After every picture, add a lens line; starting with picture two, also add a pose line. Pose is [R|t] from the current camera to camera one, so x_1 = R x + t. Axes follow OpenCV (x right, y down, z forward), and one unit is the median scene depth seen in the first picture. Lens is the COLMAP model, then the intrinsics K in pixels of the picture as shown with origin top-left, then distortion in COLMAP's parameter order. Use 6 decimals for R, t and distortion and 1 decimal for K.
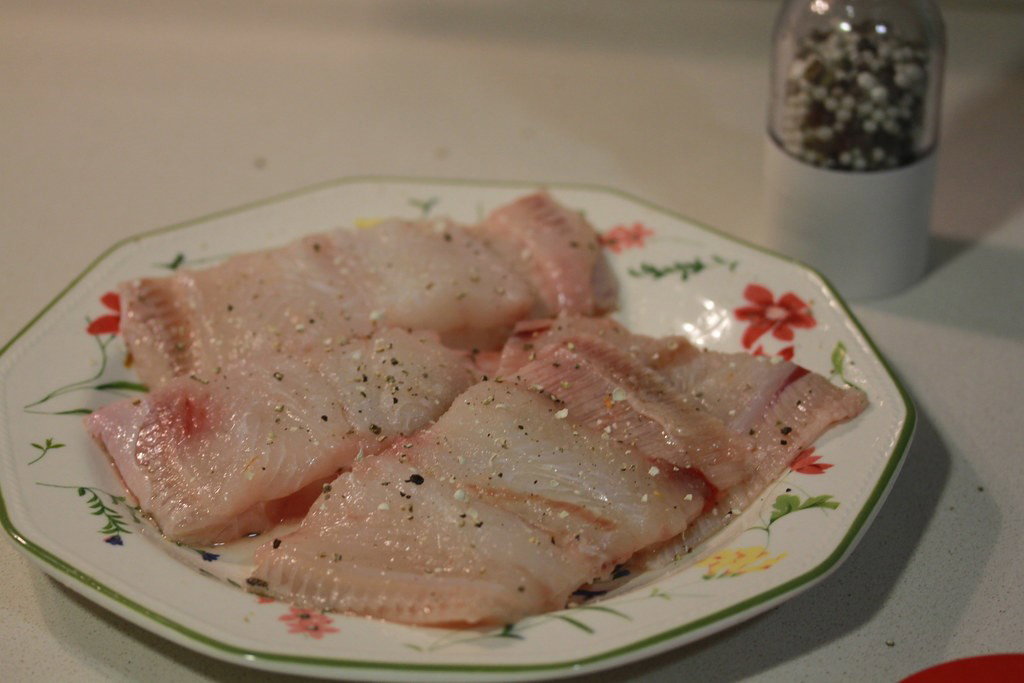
lens RADIAL K [[3156.5, 0, 512.0], [0, 3156.5, 341.5], [0, 0, 1]] dist [-0.021872, -1.231353]
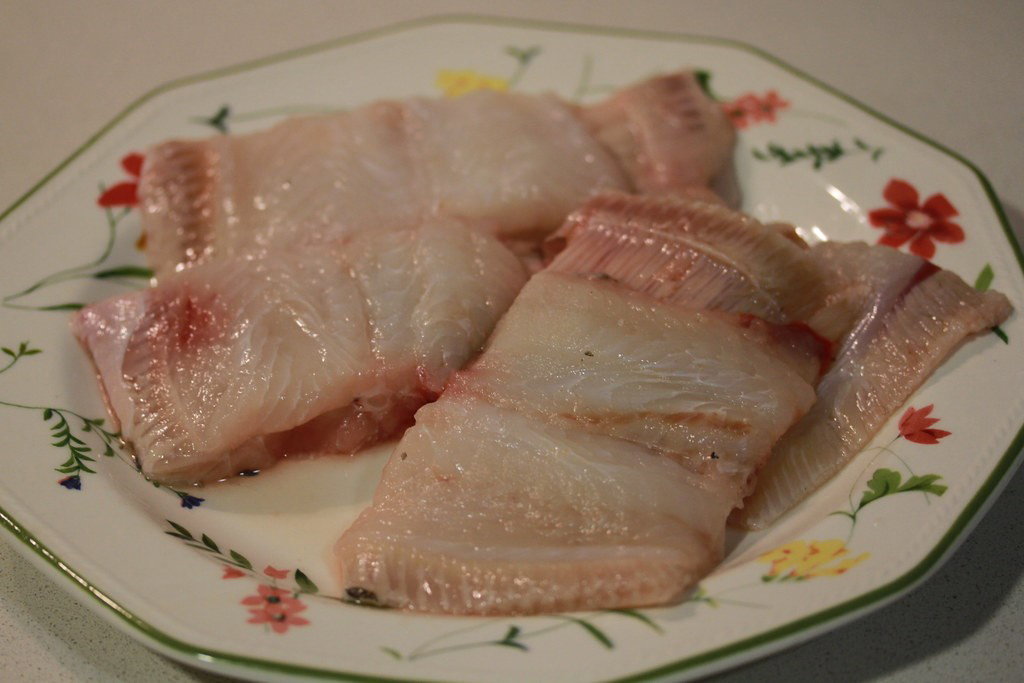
lens RADIAL K [[3156.5, 0, 512.0], [0, 3156.5, 341.5], [0, 0, 1]] dist [-0.021872, -1.231353]
pose [[0.990053, 0.057791, -0.128278, 0.093305], [-0.042426, 0.991935, 0.119435, -0.077390], [0.134146, -0.112804, 0.984520, 0.184963]]
